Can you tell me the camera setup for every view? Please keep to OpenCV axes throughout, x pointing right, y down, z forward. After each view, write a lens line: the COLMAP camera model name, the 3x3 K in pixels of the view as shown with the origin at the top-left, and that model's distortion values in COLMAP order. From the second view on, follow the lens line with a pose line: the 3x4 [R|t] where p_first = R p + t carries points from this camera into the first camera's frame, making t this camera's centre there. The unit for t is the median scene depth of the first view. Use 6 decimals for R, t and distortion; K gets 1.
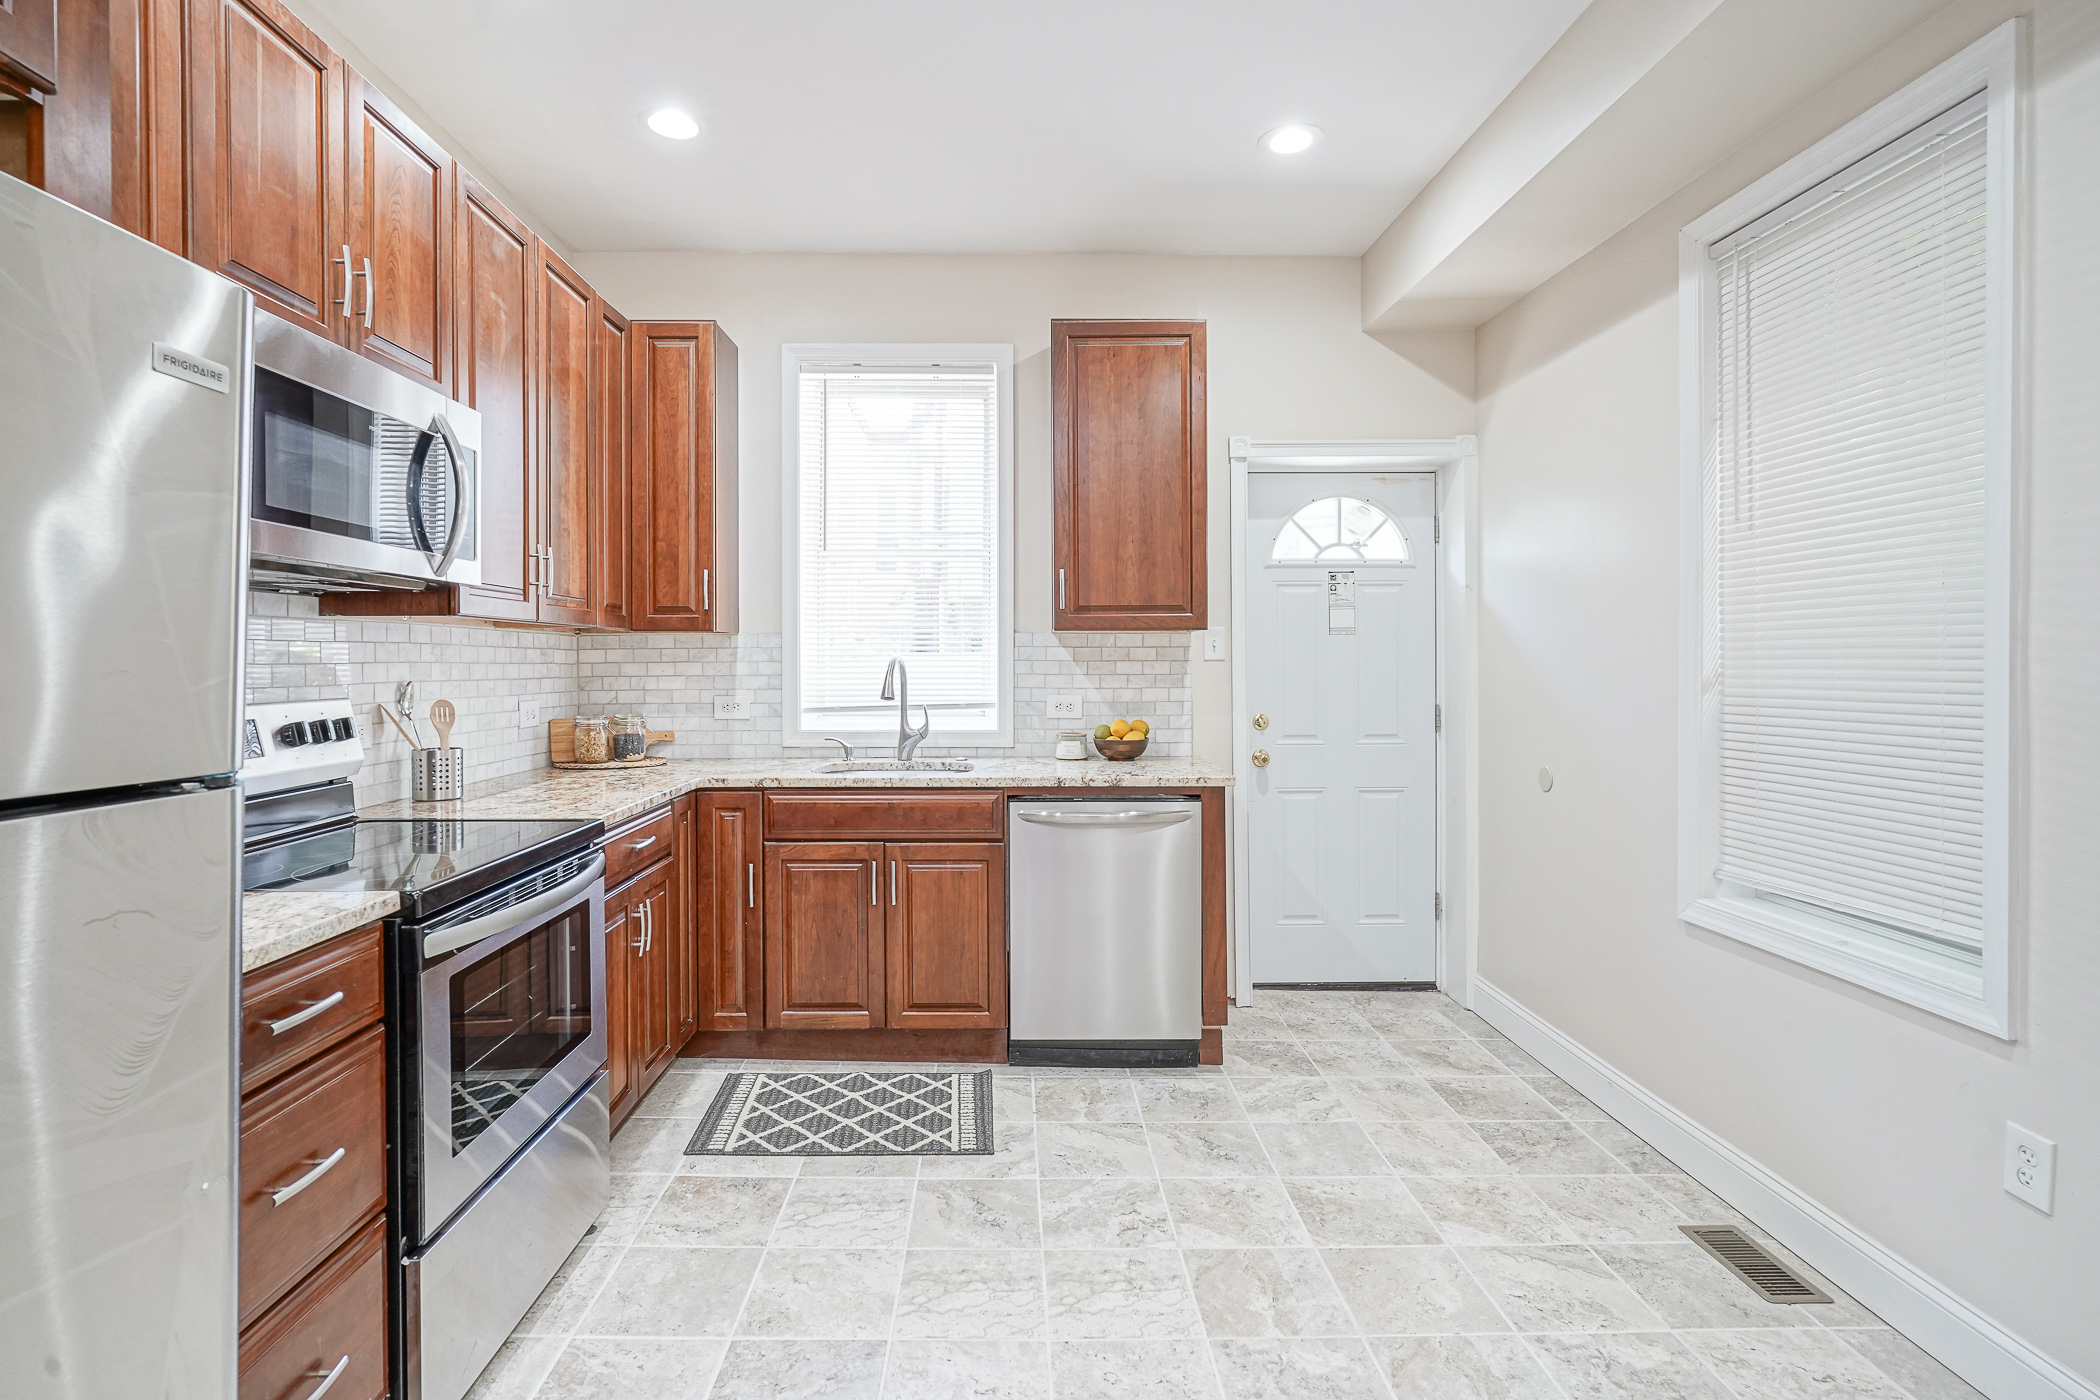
lens RADIAL K [[1013.0, 0, 1034.4], [0, 1013.0, 670.0], [0, 0, 1]] dist [-0.014425, 0.008029]
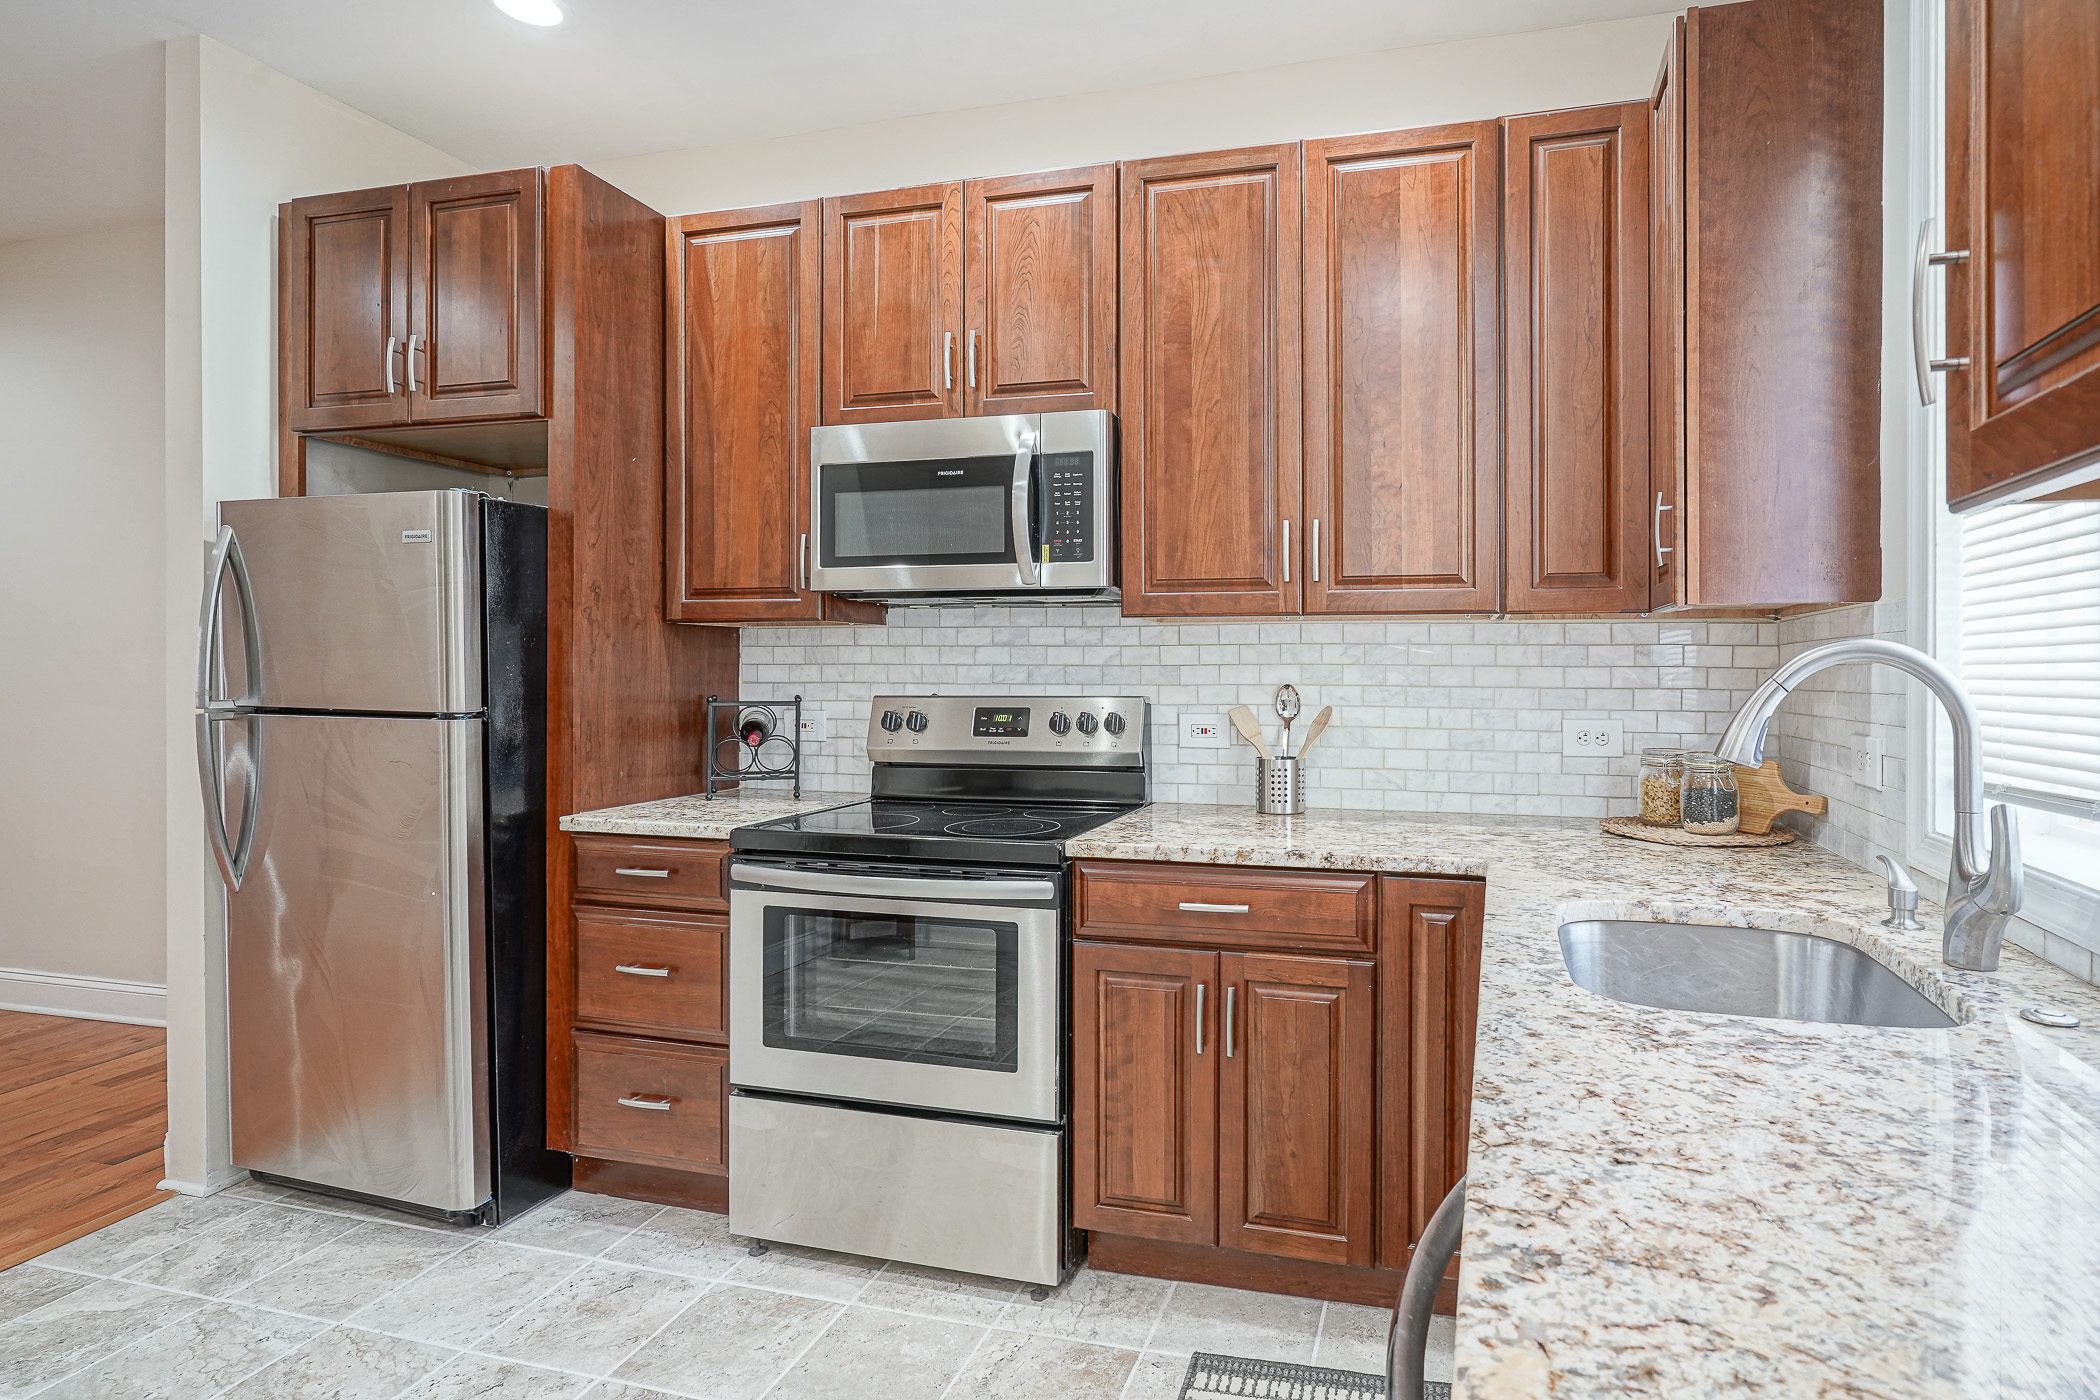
lens RADIAL K [[1074.3, 0, 1200.5], [0, 1074.3, 672.6], [0, 0, 1]] dist [-0.009336, 0.005741]
pose [[-0.265378, 0.005278, -0.964130, 0.331223], [-0.009219, 0.999925, 0.008012, -0.006551], [0.964100, 0.011015, -0.265310, 1.049330]]
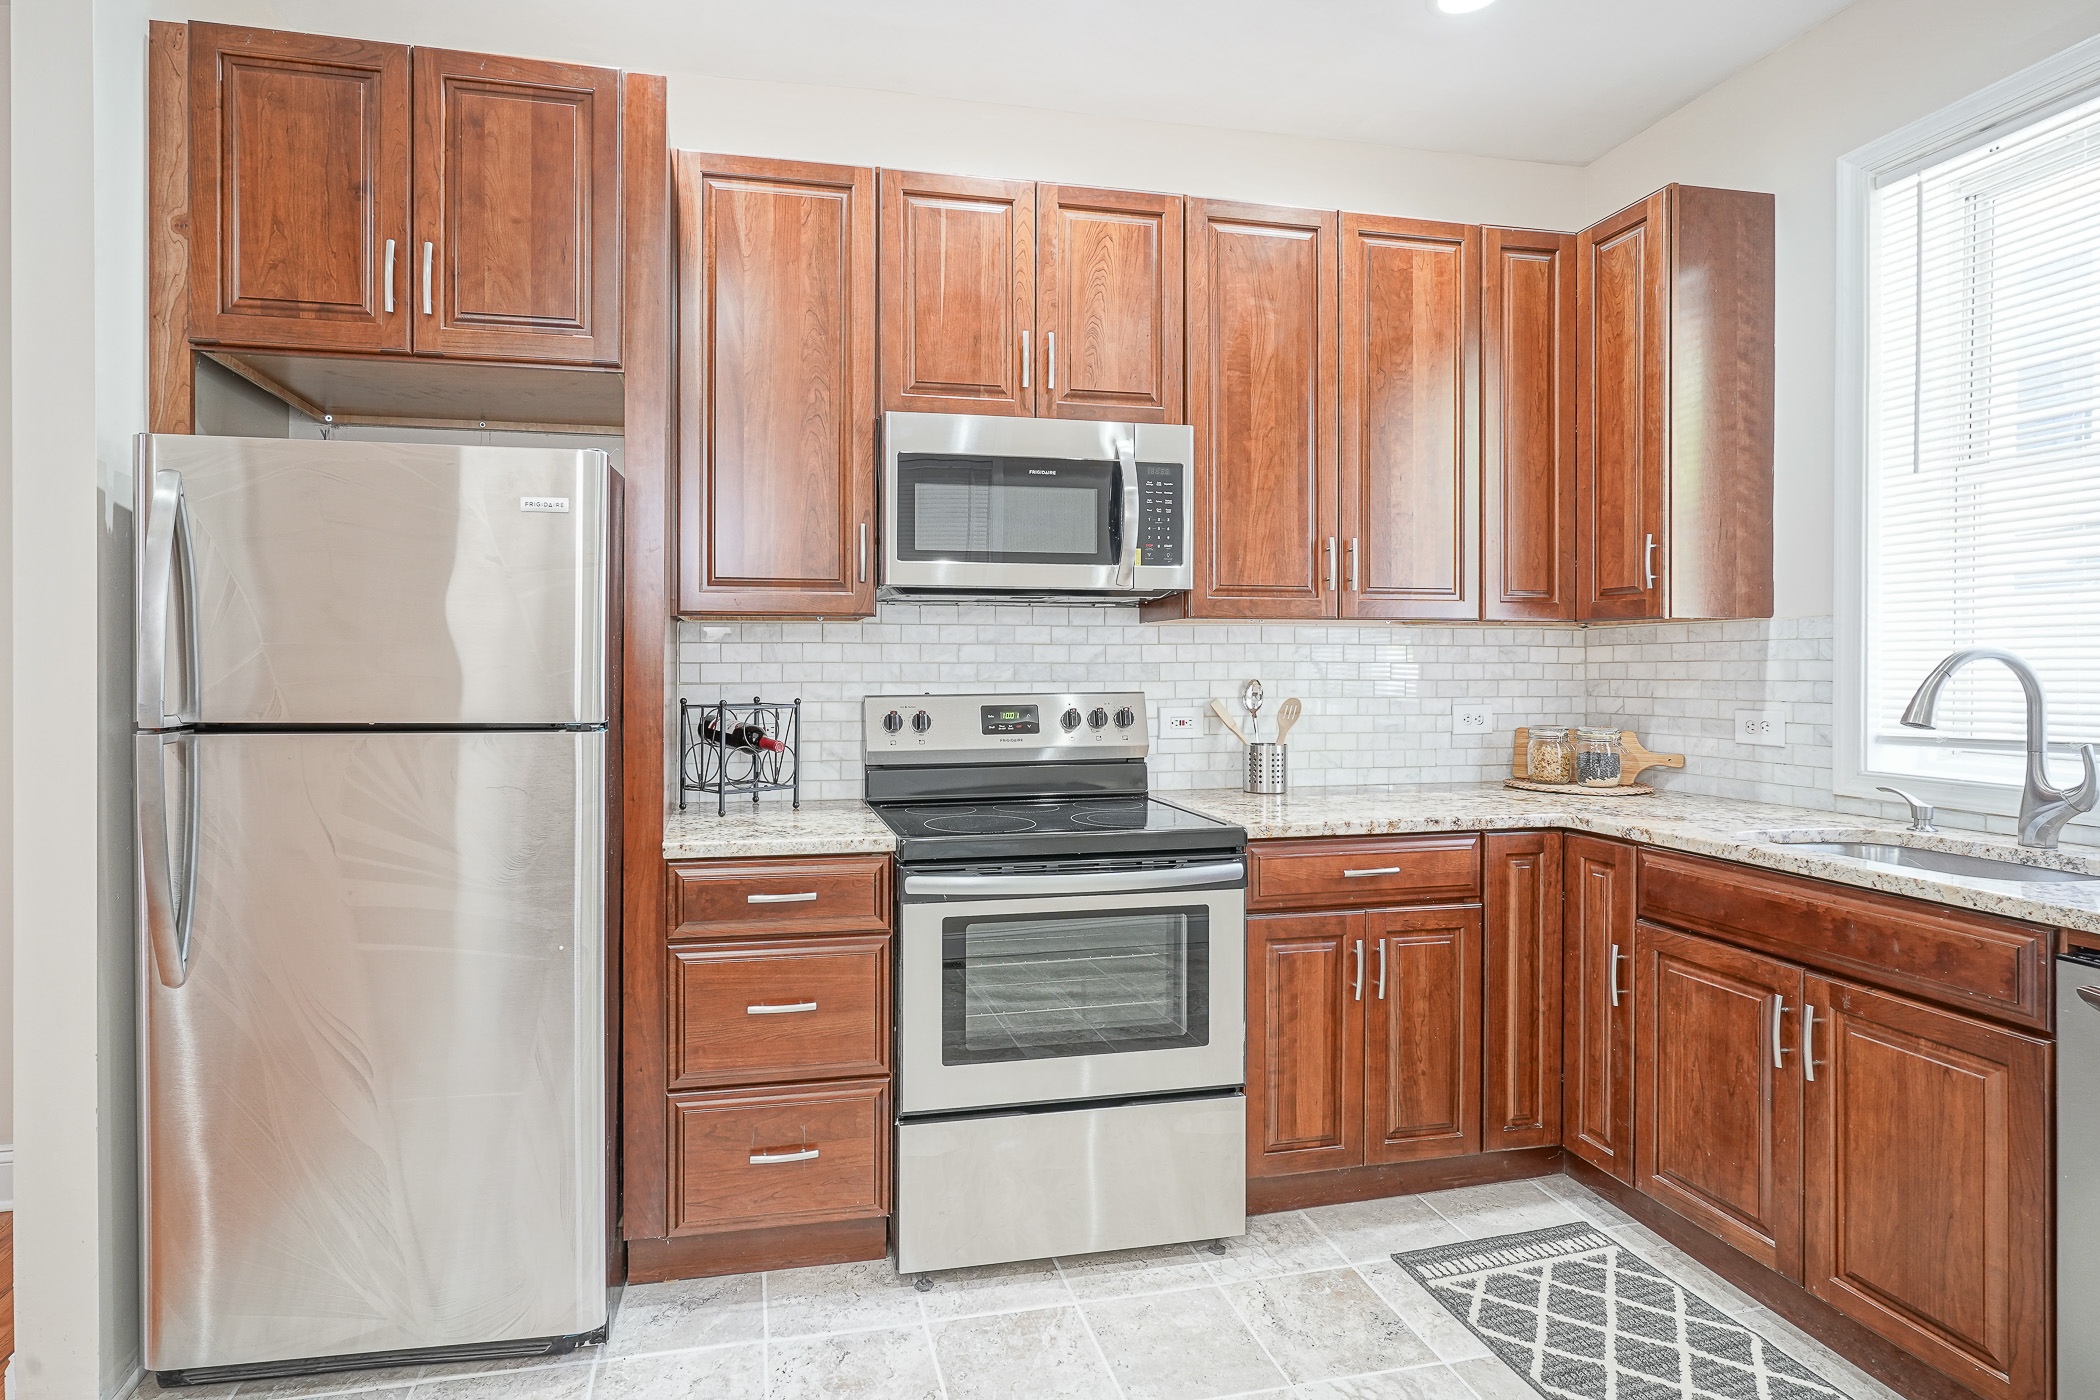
lens RADIAL K [[1058.8, 0, 979.1], [0, 1058.8, 670.8], [0, 0, 1]] dist [-0.005881, 0.000684]
pose [[0.182957, 0.006999, -0.983096, 0.383596], [-0.006556, 0.999961, 0.005899, -0.002472], [0.983099, 0.005366, 0.182996, 0.443499]]
